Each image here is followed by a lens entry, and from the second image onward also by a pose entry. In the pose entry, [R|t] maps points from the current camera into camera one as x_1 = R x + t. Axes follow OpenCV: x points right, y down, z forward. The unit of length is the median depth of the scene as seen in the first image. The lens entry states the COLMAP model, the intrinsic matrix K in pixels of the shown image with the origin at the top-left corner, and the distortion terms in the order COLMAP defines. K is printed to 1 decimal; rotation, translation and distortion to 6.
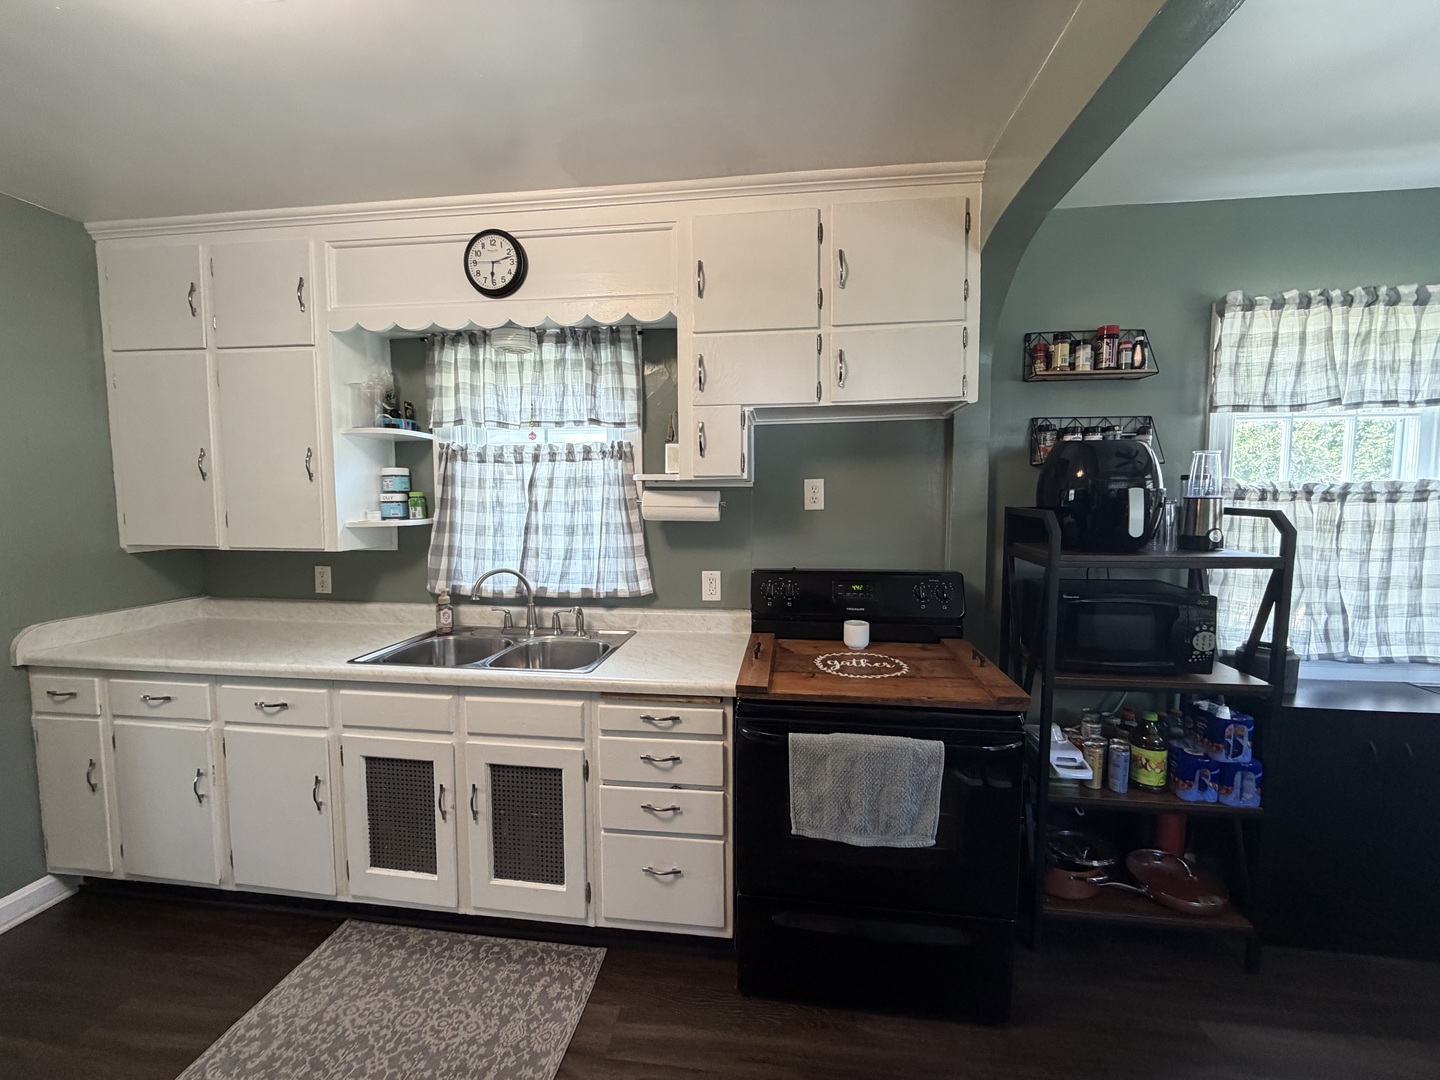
lens RADIAL K [[576.9, 0, 714.5], [0, 576.9, 536.3], [0, 0, 1]] dist [0.003394, -0.001222]
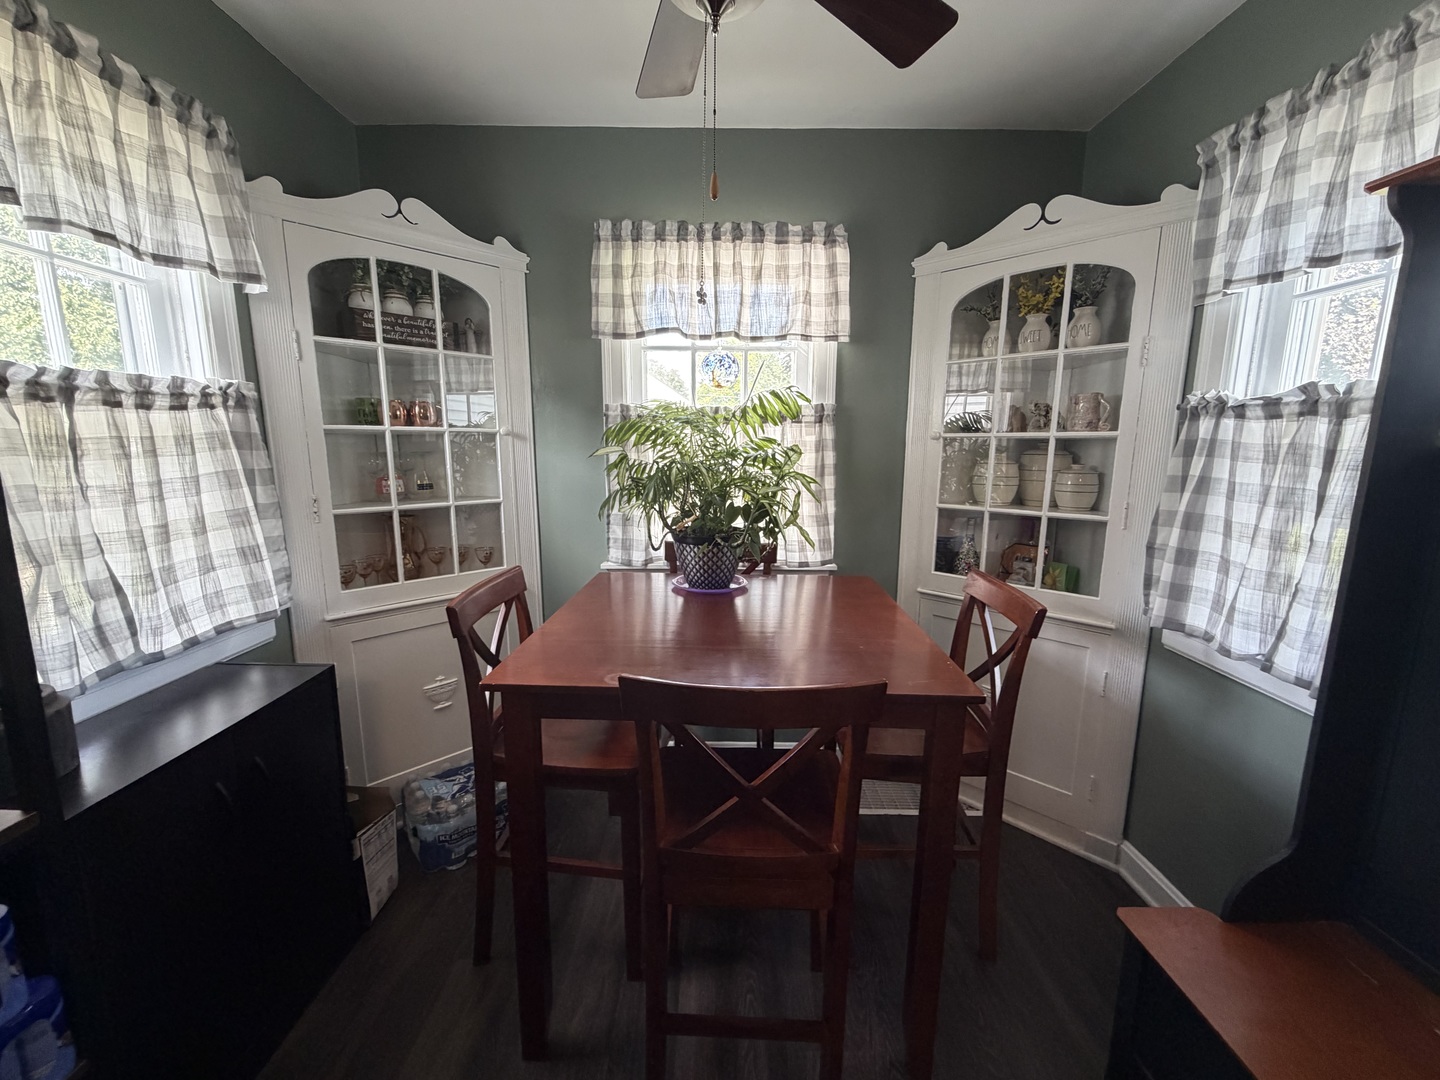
lens RADIAL K [[576.9, 0, 709.8], [0, 576.9, 543.0], [0, 0, 1]] dist [0.003394, -0.001222]
pose [[-0.105726, -0.168606, 0.979997, 0.441594], [0.068644, 0.981932, 0.176344, 0.017725], [-0.992023, 0.085915, -0.092242, 0.441087]]
